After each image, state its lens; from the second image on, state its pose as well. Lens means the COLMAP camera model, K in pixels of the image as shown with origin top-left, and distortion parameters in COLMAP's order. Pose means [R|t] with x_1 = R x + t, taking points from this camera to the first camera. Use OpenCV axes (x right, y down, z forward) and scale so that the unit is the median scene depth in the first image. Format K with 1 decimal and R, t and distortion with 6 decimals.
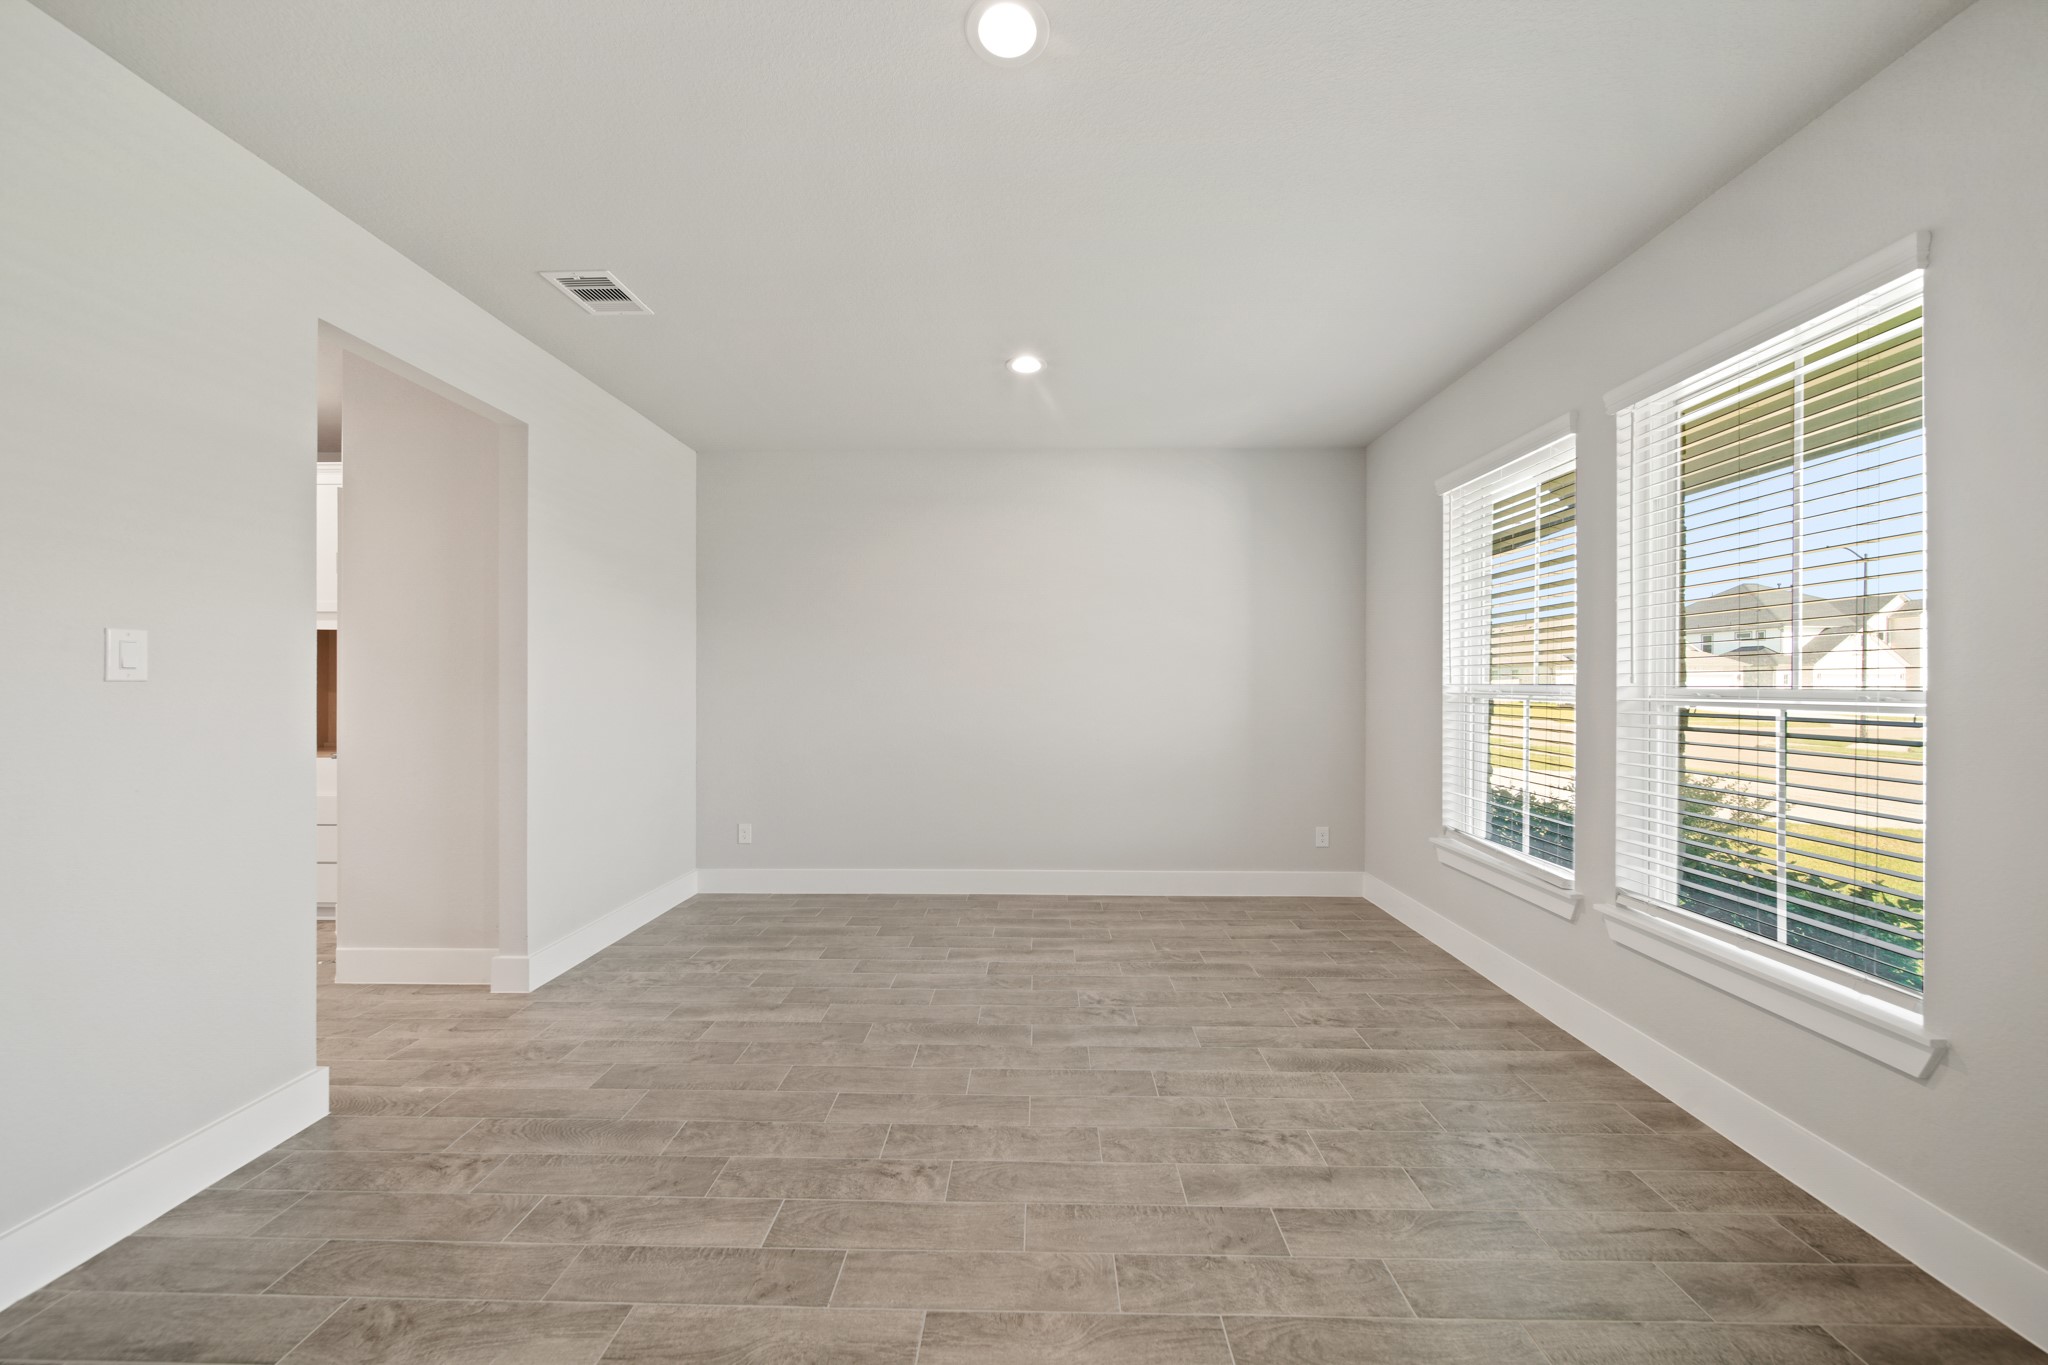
lens RADIAL K [[721.7, 0, 1027.0], [0, 721.7, 676.1], [0, 0, 1]] dist [-0.000494, -0.000186]
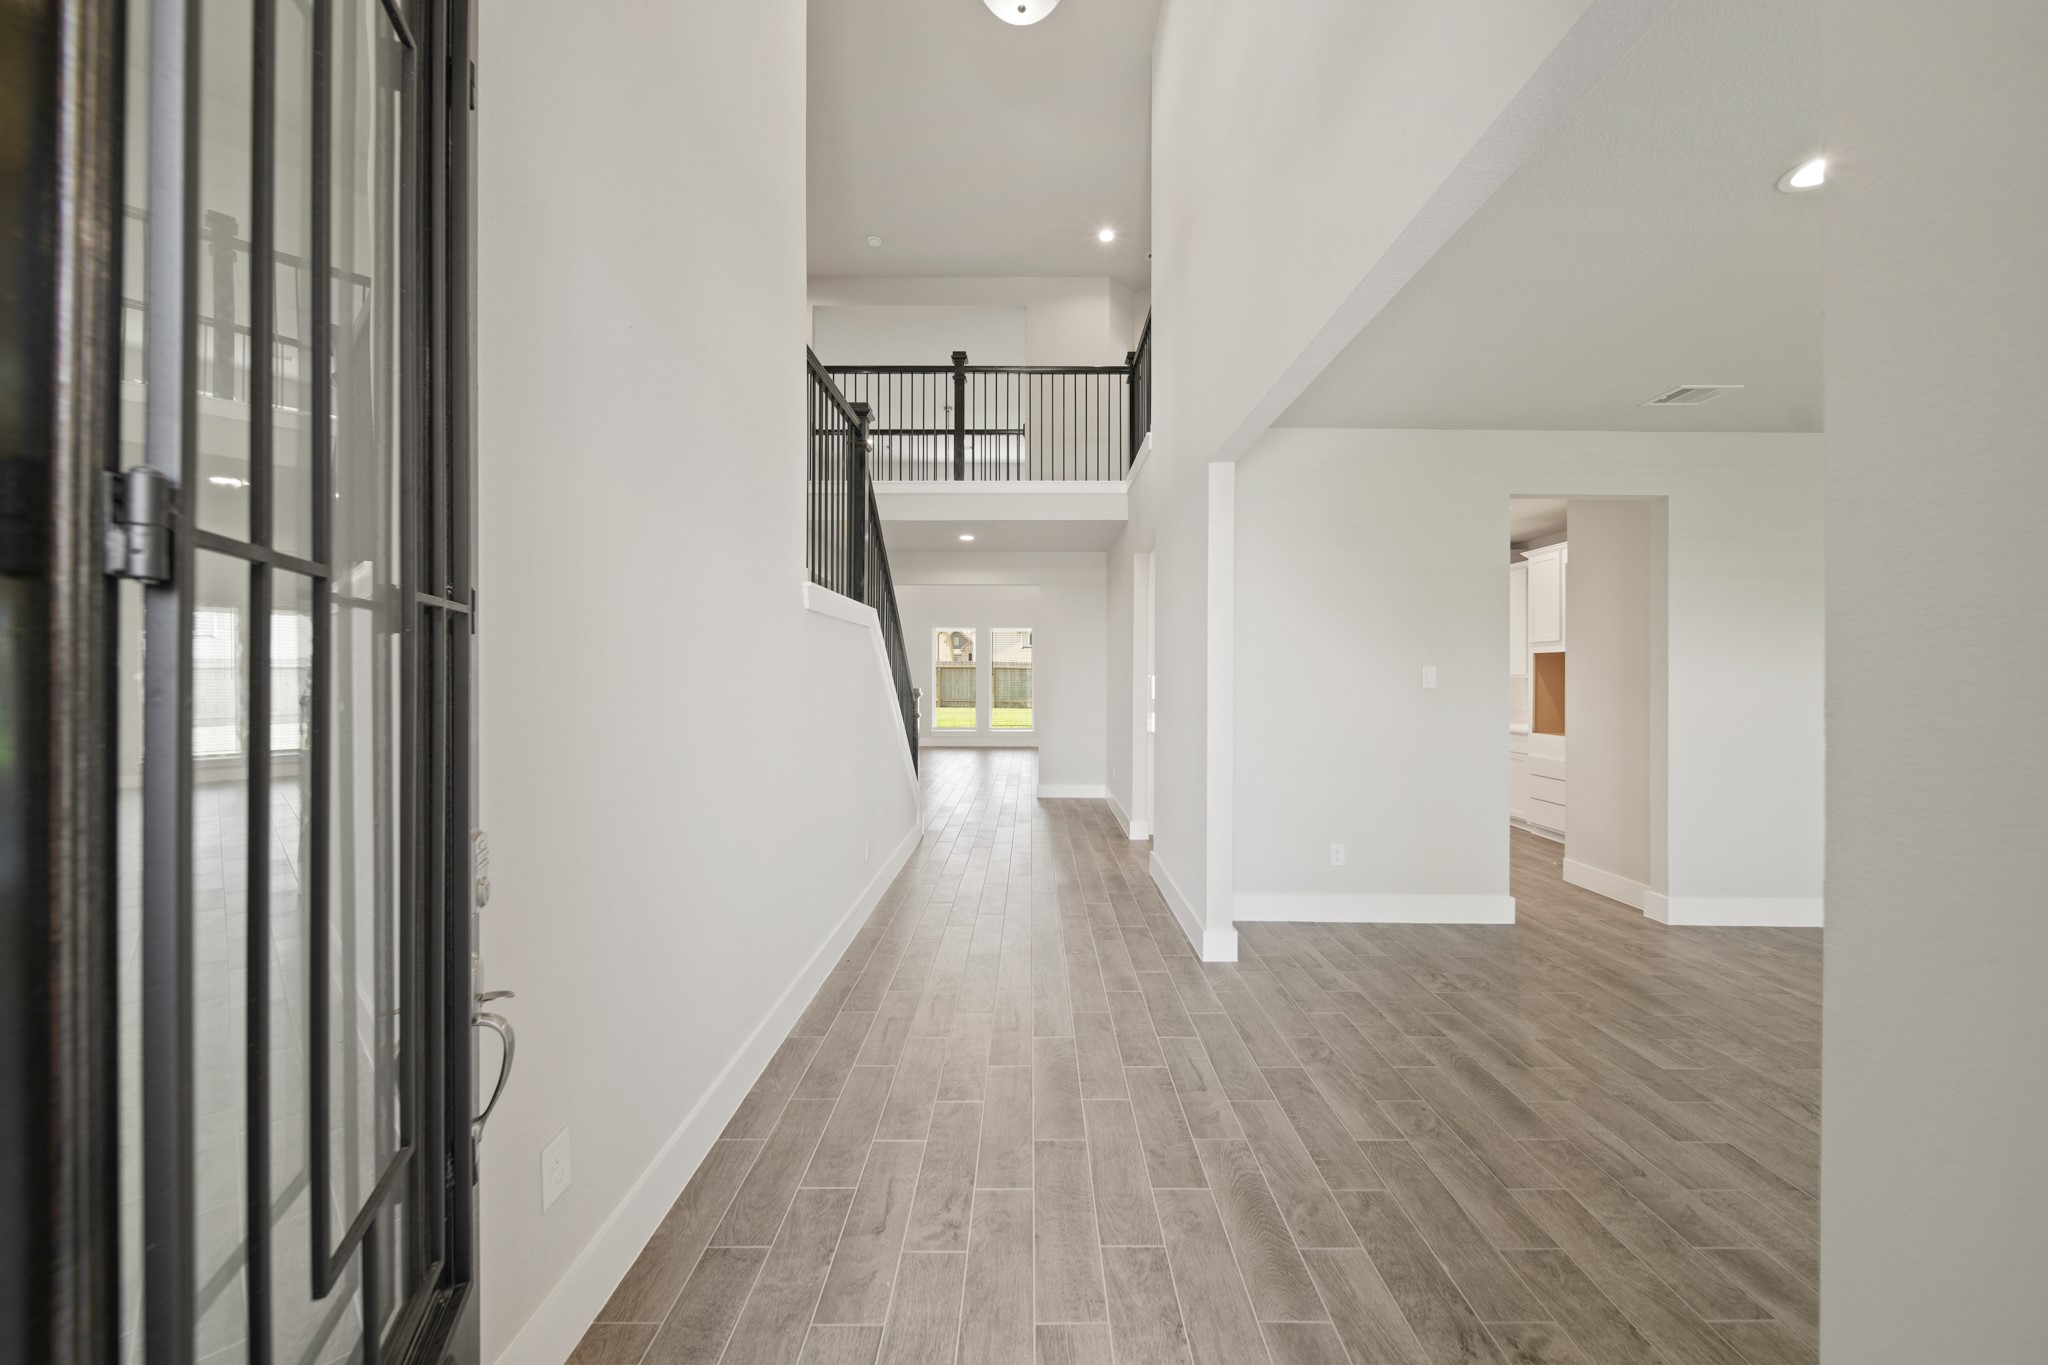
lens RADIAL K [[721.7, 0, 1024.0], [0, 721.7, 677.5], [0, 0, 1]] dist [-0.000494, -0.000186]
pose [[0.010007, -0.000205, -0.999950, 0.811312], [0.000769, 1.000000, -0.000197, -0.021942], [0.999950, -0.000767, 0.010007, -0.256615]]
